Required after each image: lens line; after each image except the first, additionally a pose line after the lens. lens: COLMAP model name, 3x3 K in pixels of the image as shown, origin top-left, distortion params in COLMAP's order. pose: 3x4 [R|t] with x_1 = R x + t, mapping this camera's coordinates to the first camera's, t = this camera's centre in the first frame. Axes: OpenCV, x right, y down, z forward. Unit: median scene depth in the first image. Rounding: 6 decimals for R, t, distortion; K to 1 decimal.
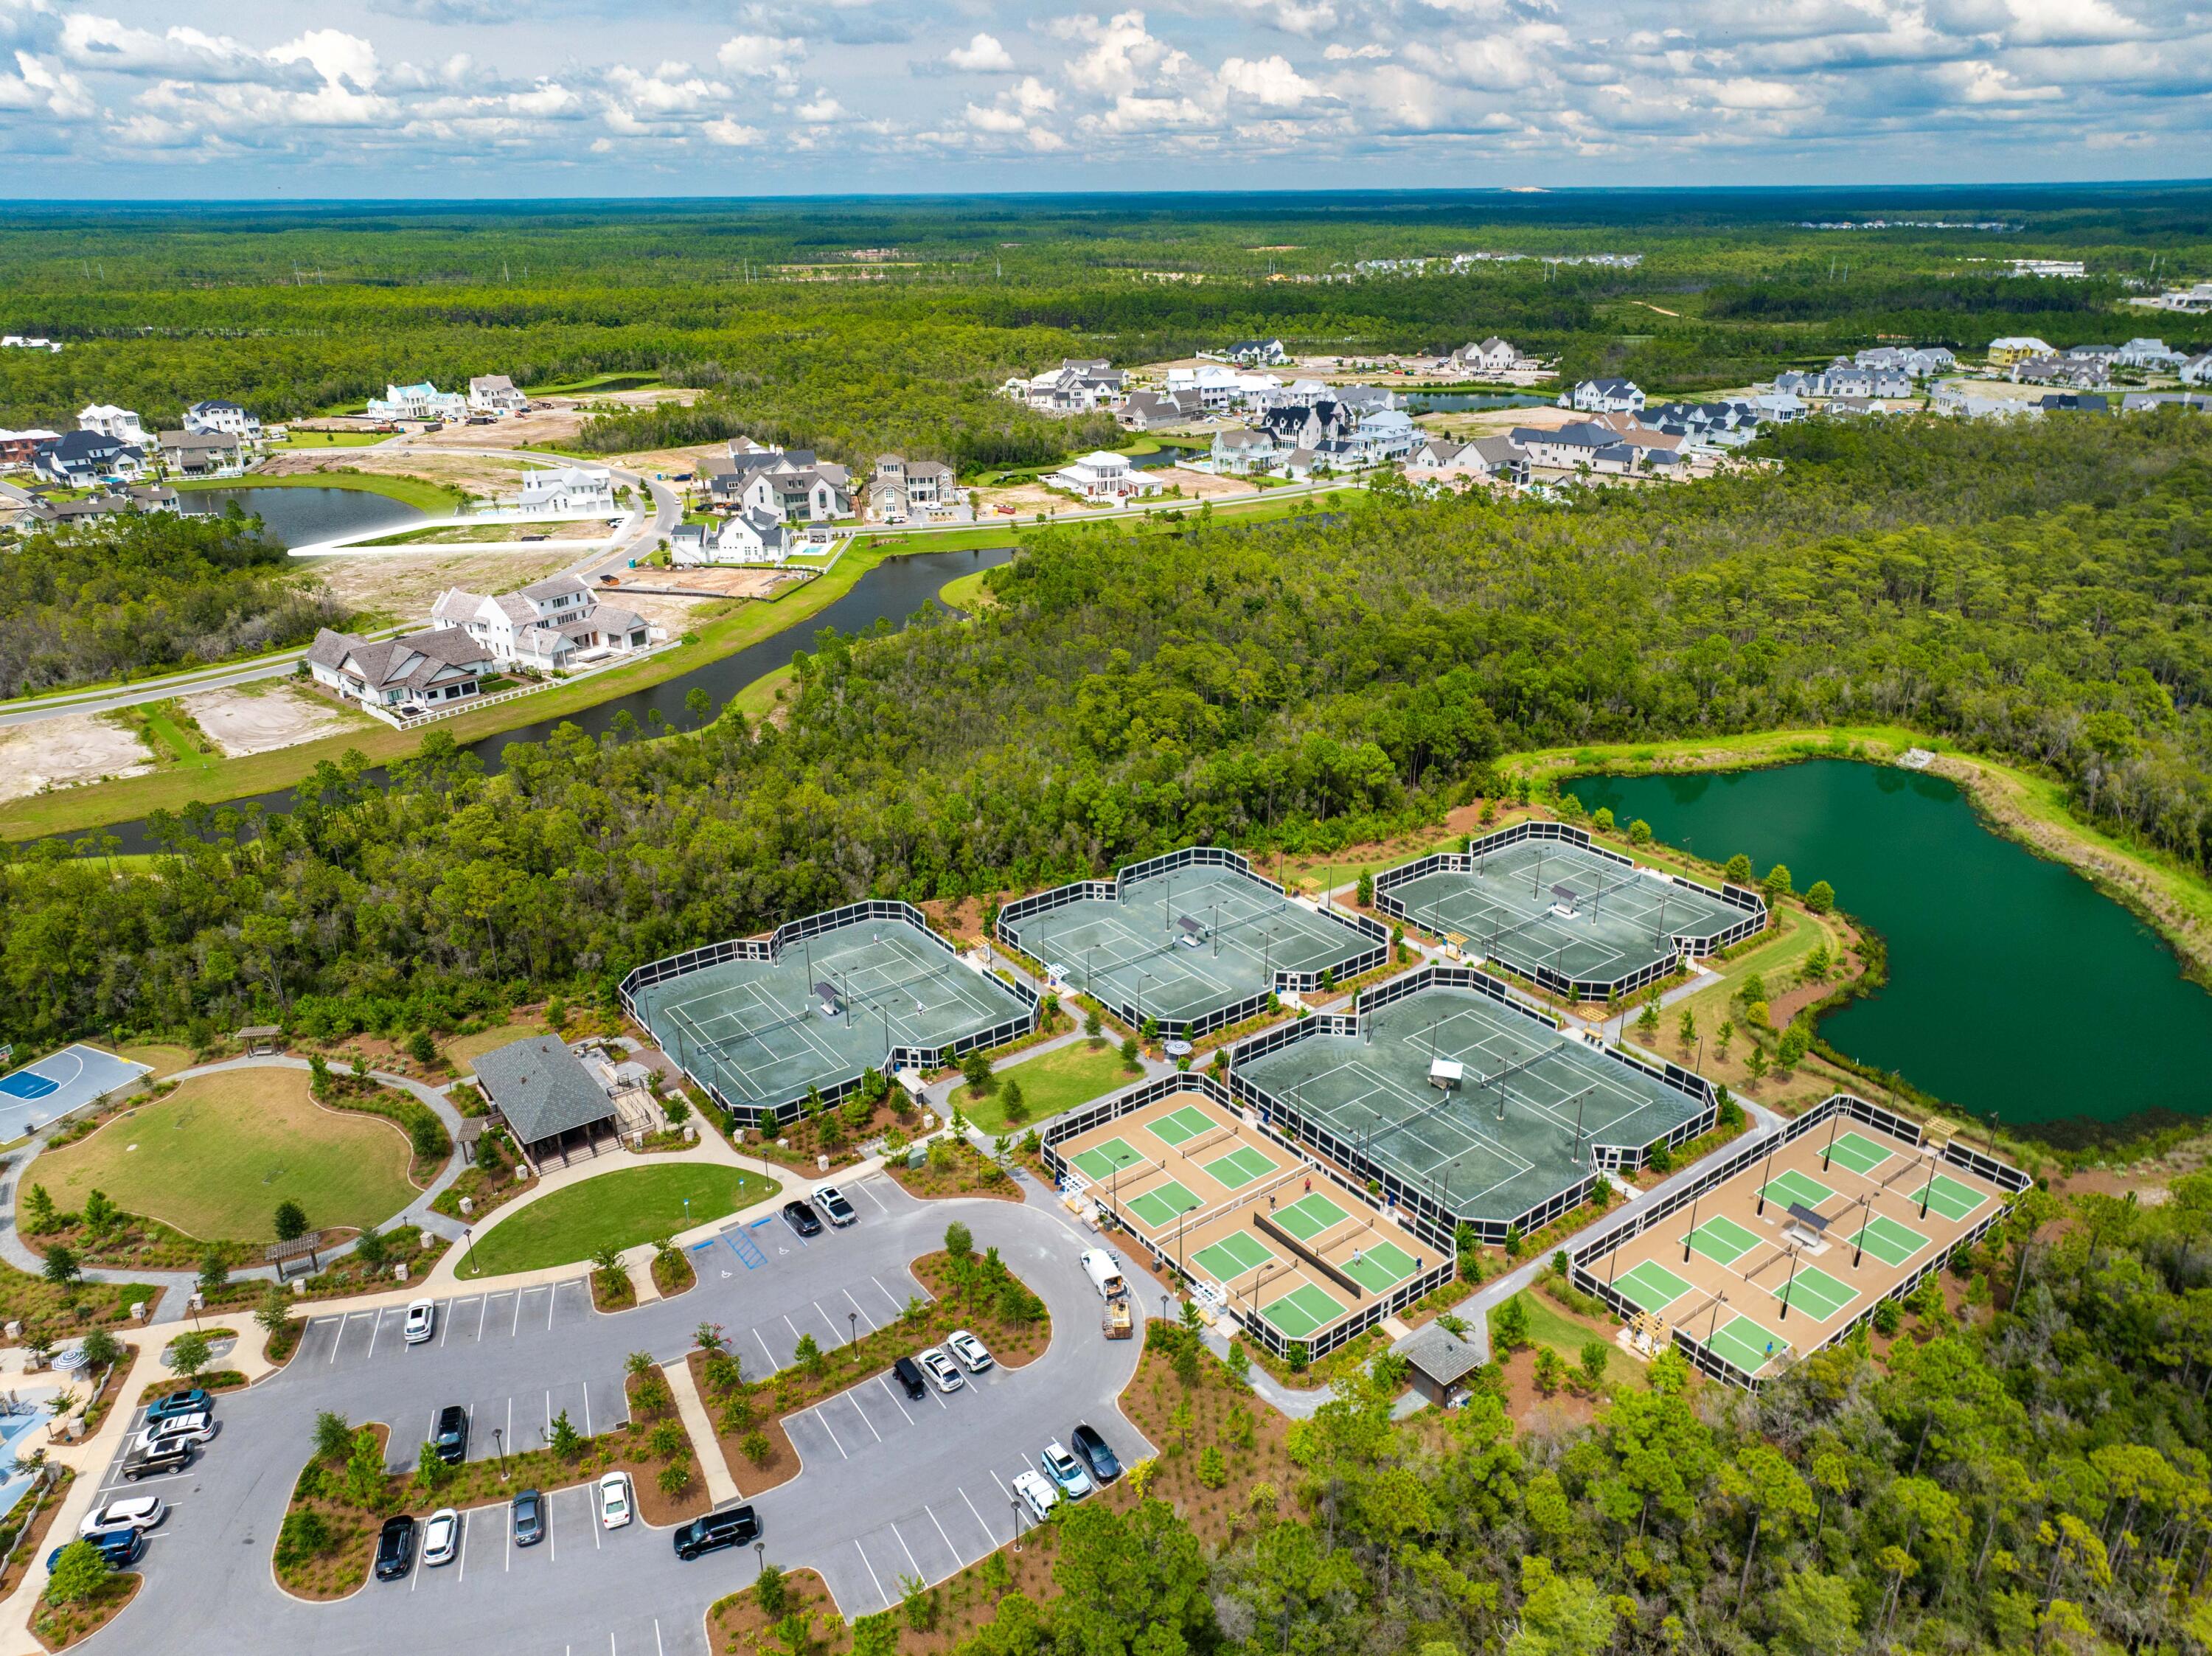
lens RADIAL K [[1552.6, 0, 1106.0], [0, 1552.6, 828.0], [0, 0, 1]] dist [-0.005763, 0.051208]
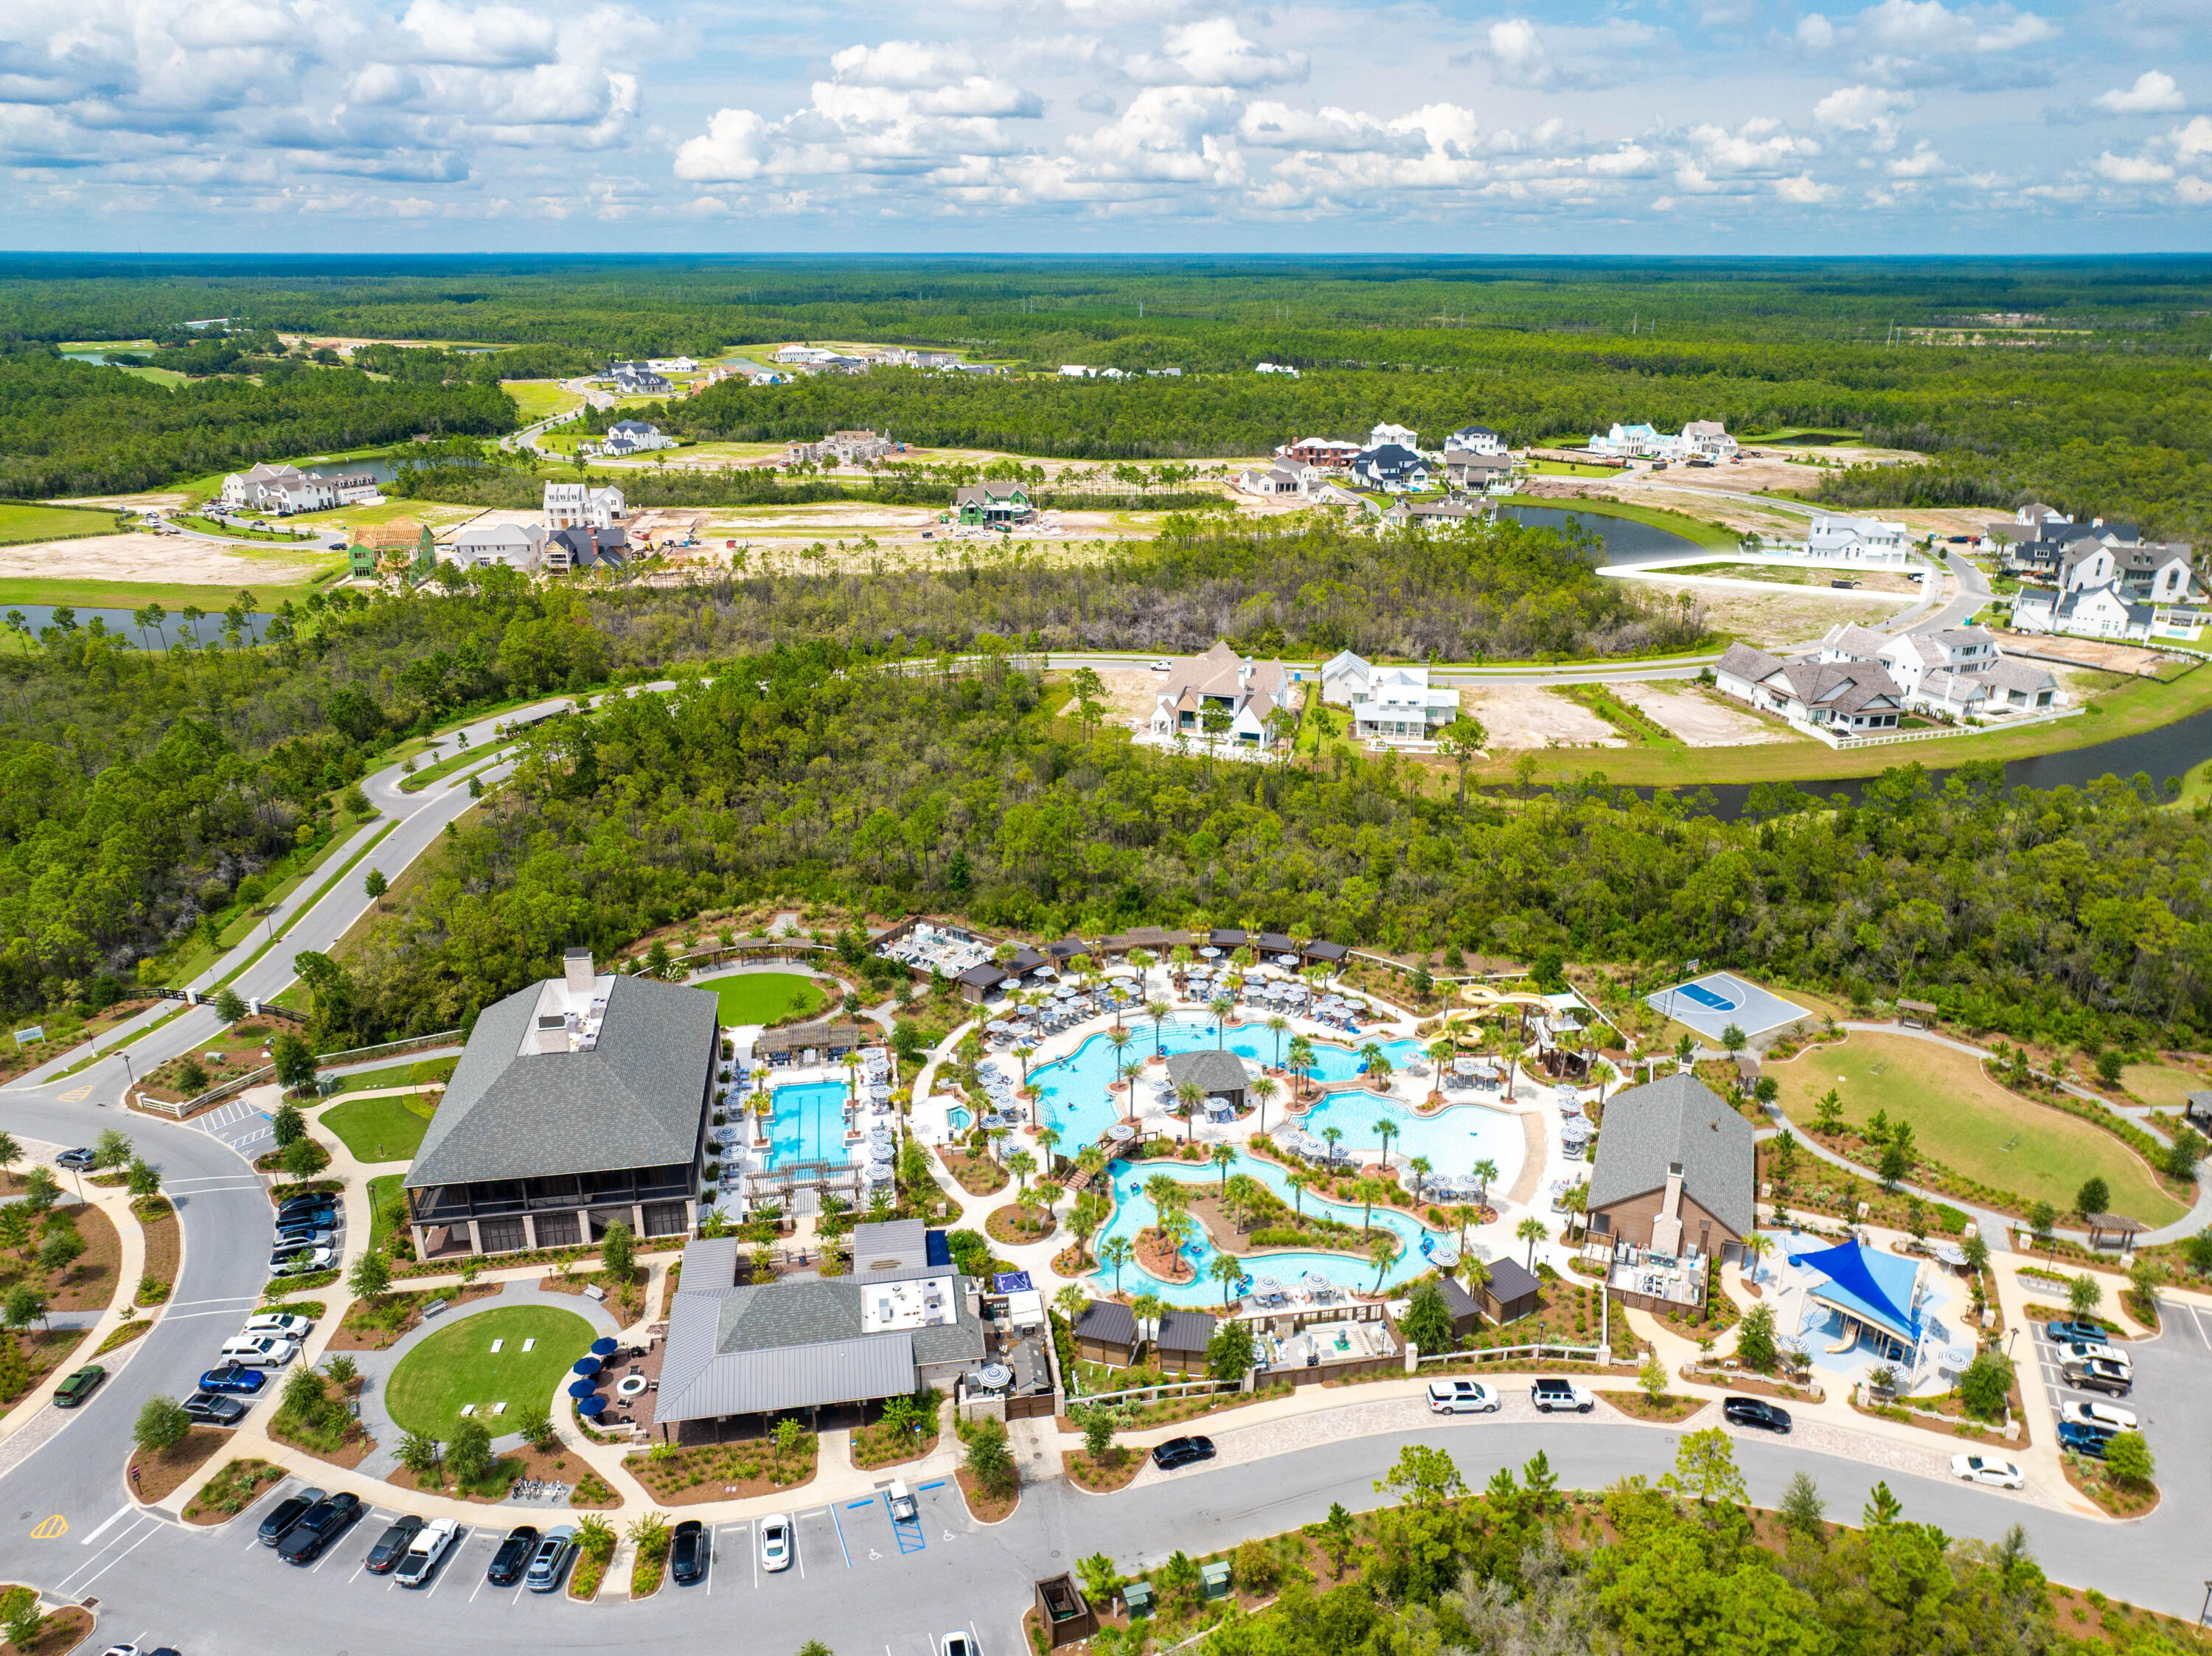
lens RADIAL K [[1549.9, 0, 1106.0], [0, 1549.9, 828.0], [0, 0, 1]] dist [0.003158, 0.044249]
pose [[0.840695, 0.210623, -0.498869, -0.162811], [-0.226345, 0.973597, 0.029617, 0.034236], [0.491936, 0.088018, 0.866171, -0.074169]]
